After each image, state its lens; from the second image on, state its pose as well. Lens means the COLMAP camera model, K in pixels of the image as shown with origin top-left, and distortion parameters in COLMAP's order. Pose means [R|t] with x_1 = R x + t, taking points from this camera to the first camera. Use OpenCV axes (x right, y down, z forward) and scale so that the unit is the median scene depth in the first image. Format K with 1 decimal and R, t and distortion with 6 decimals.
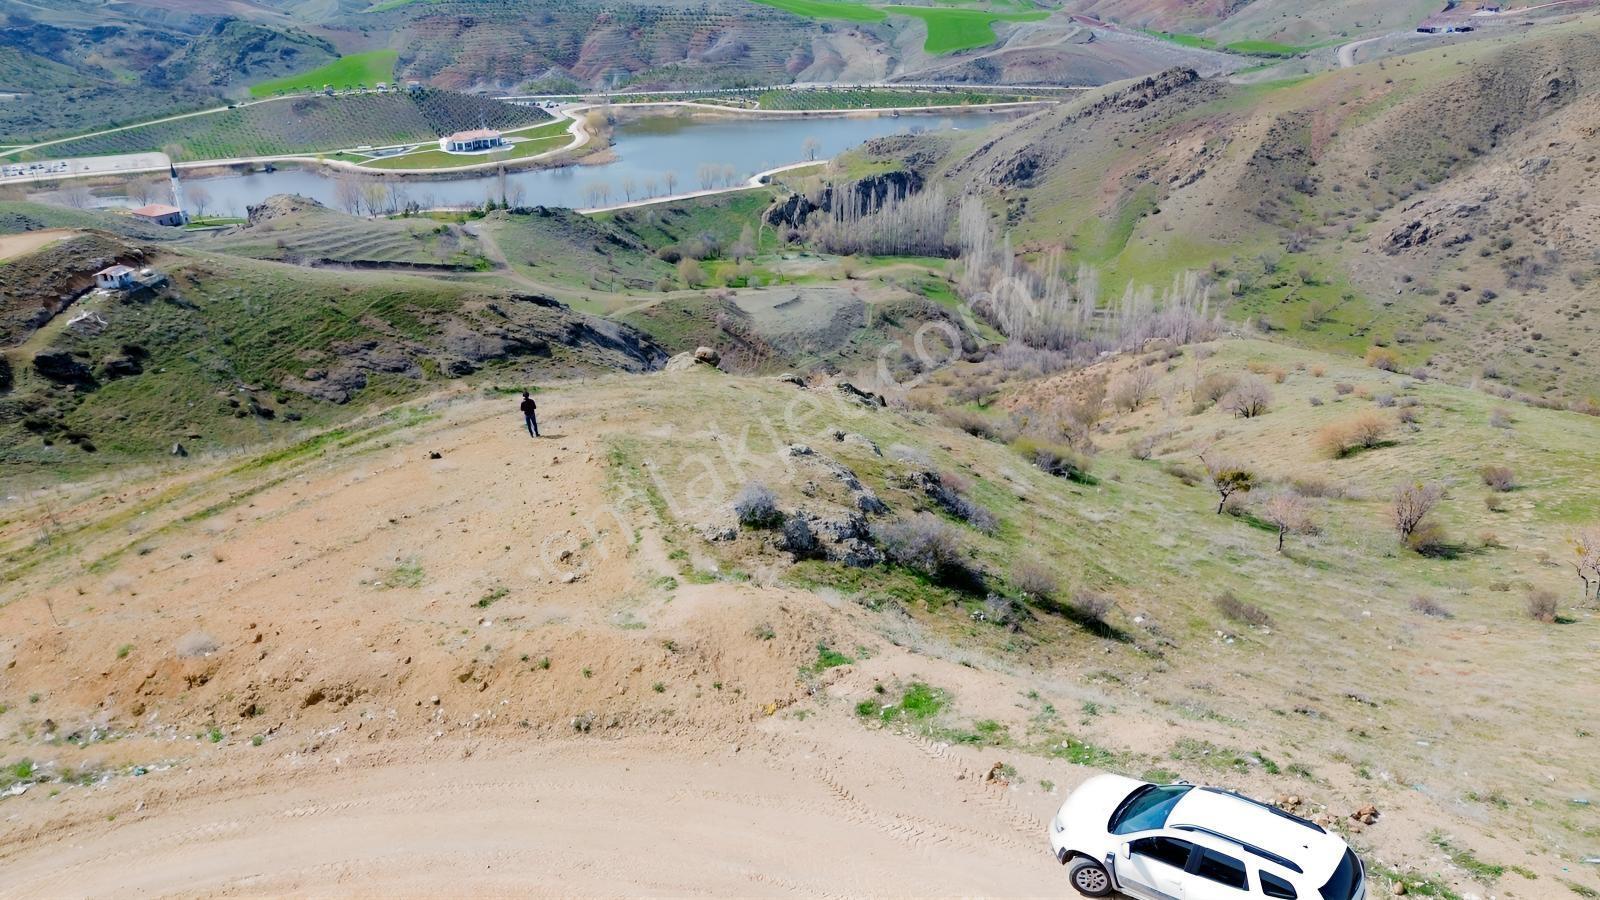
lens RADIAL K [[1123.7, 0, 808.1], [0, 1123.7, 452.0], [0, 0, 1]] dist [0.075301, -0.072003]
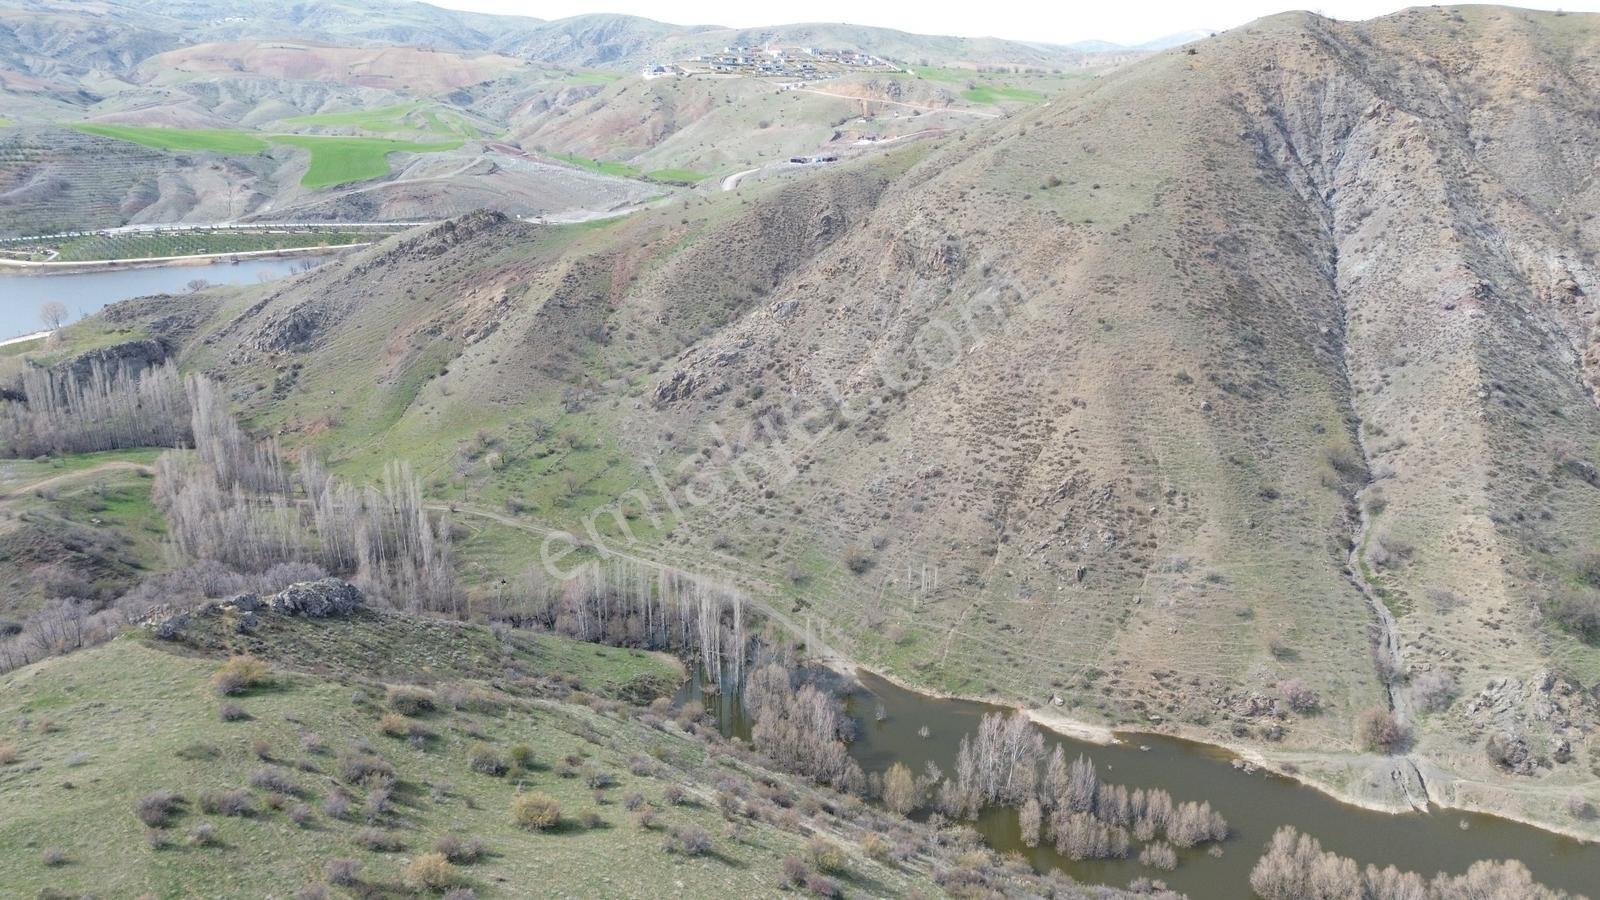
lens RADIAL K [[1123.7, 0, 815.2], [0, 1123.7, 451.5], [0, 0, 1]] dist [0.075301, -0.072003]
pose [[0.933731, -0.108780, 0.341047, 0.263281], [0.139880, 0.987838, -0.067888, -0.049739], [-0.329515, 0.111095, 0.937592, 0.082933]]
